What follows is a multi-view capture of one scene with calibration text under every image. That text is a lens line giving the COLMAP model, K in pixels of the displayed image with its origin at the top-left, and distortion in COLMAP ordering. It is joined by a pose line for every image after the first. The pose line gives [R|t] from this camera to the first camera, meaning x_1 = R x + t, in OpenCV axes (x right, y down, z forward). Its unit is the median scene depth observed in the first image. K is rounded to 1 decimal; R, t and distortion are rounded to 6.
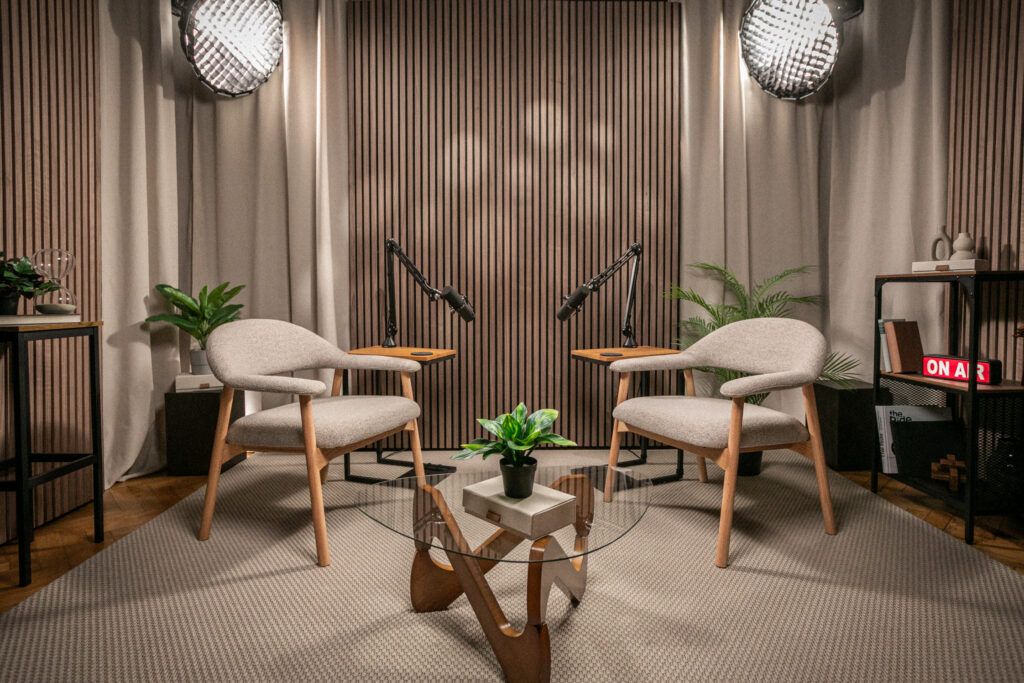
lens RADIAL K [[577.9, 0, 493.7], [0, 577.9, 311.6], [0, 0, 1]] dist [0.017331, 0.001297]
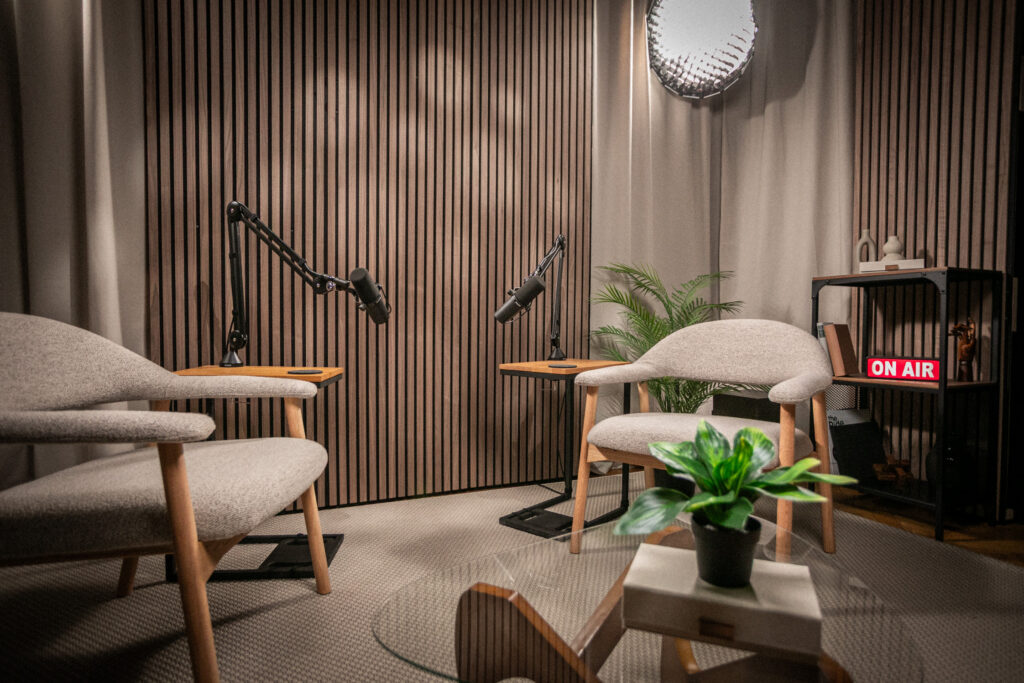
lens RADIAL K [[596.1, 0, 517.4], [0, 596.1, 346.2], [0, 0, 1]] dist [0.005994, 0.004163]
pose [[0.906439, -0.006211, 0.422291, -0.178819], [0.004204, 0.999975, 0.005685, 0.037103], [-0.422315, -0.003377, 0.906443, 0.253572]]
